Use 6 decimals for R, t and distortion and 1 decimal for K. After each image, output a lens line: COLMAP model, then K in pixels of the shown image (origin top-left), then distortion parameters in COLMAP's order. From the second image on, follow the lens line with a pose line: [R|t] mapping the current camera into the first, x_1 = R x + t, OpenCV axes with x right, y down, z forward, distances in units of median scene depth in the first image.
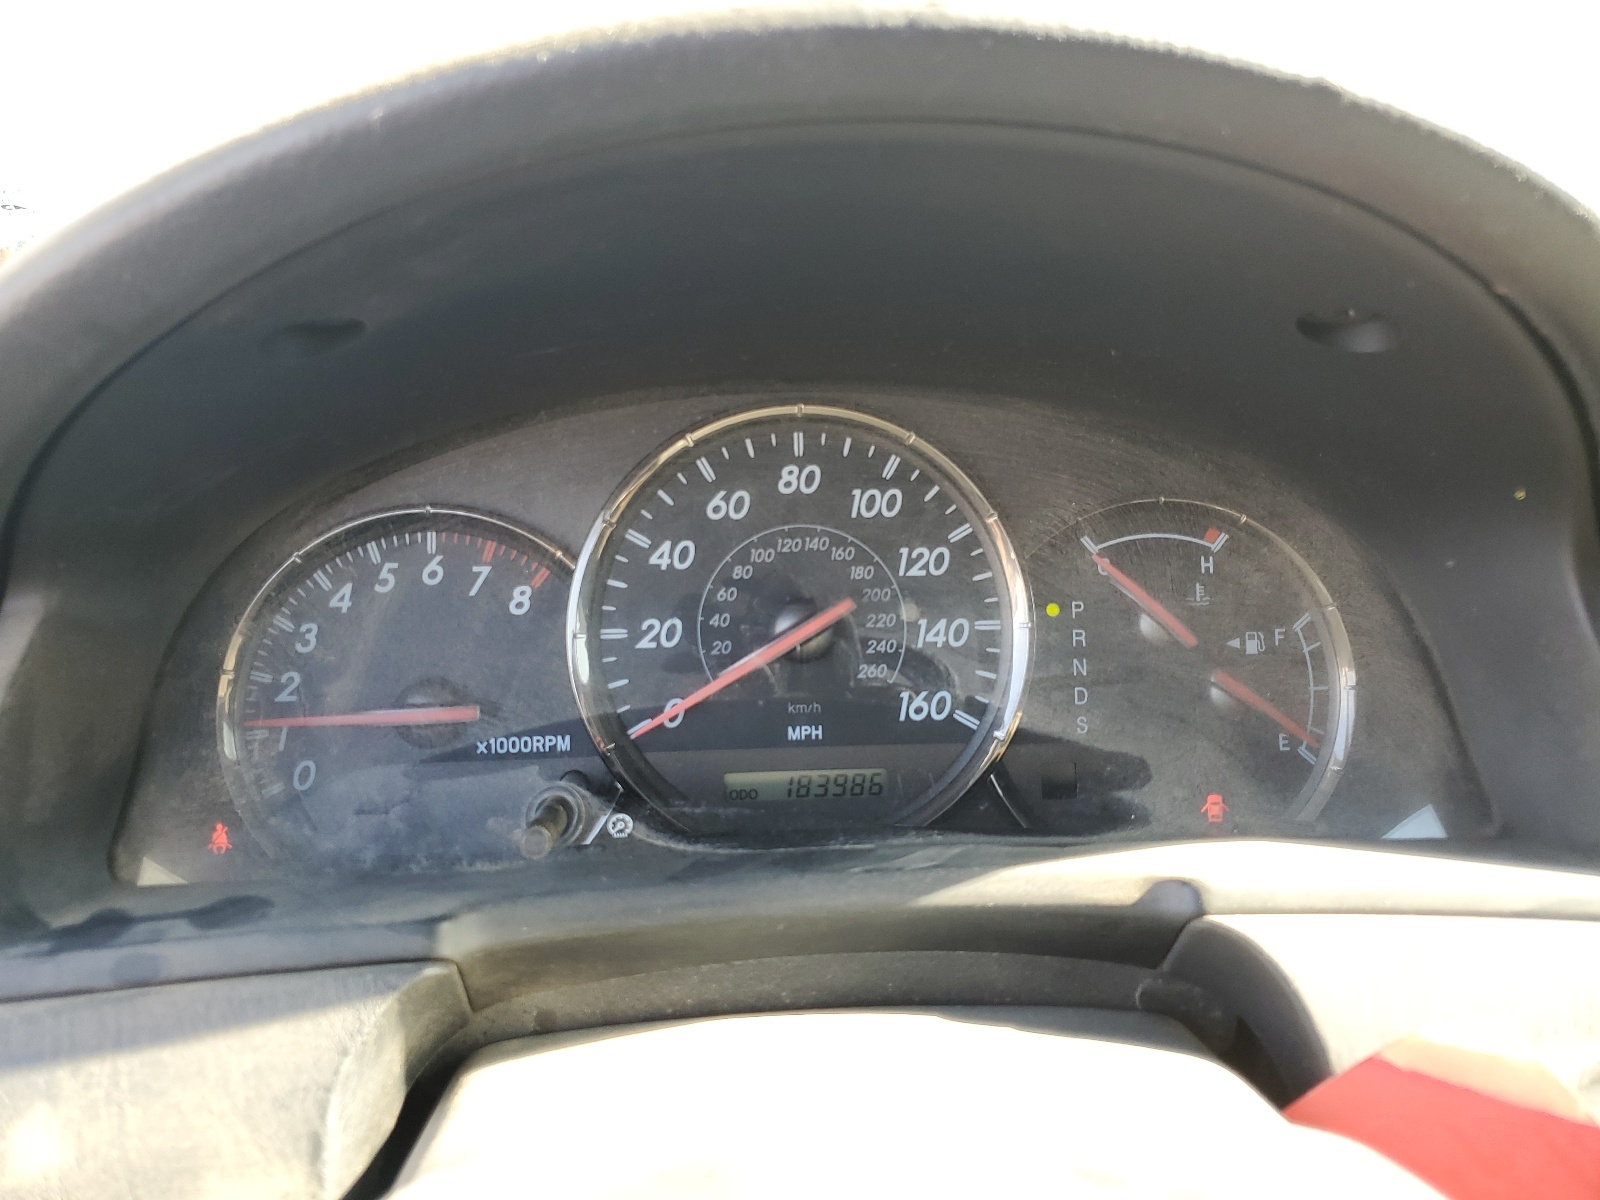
lens RADIAL K [[1216.6, 0, 801.5], [0, 1216.6, 602.2], [0, 0, 1]] dist [0.026265, -0.009265]
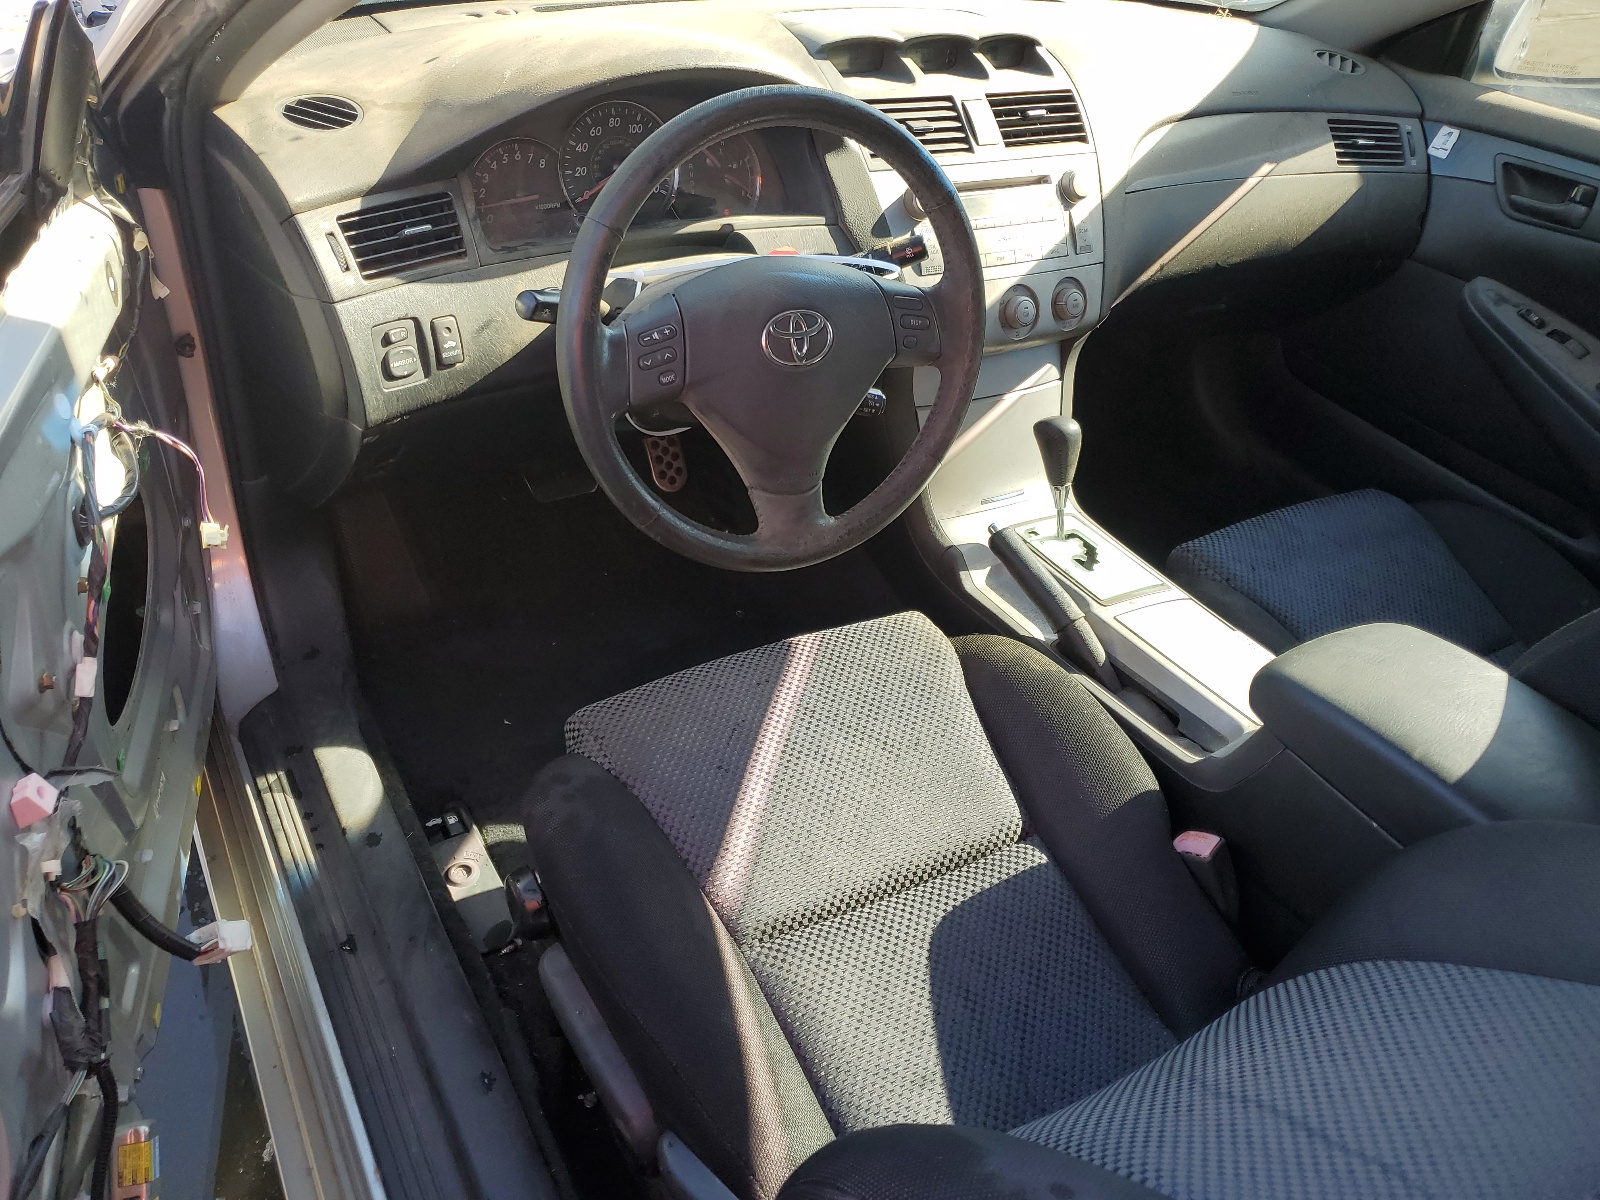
lens RADIAL K [[1216.6, 0, 803.1], [0, 1216.6, 588.2], [0, 0, 1]] dist [0.026265, -0.009265]
pose [[0.897236, -0.193486, 0.396902, -1.175546], [0.037111, 0.928743, 0.368861, -0.134061], [-0.439990, -0.316226, 0.840482, -2.626124]]
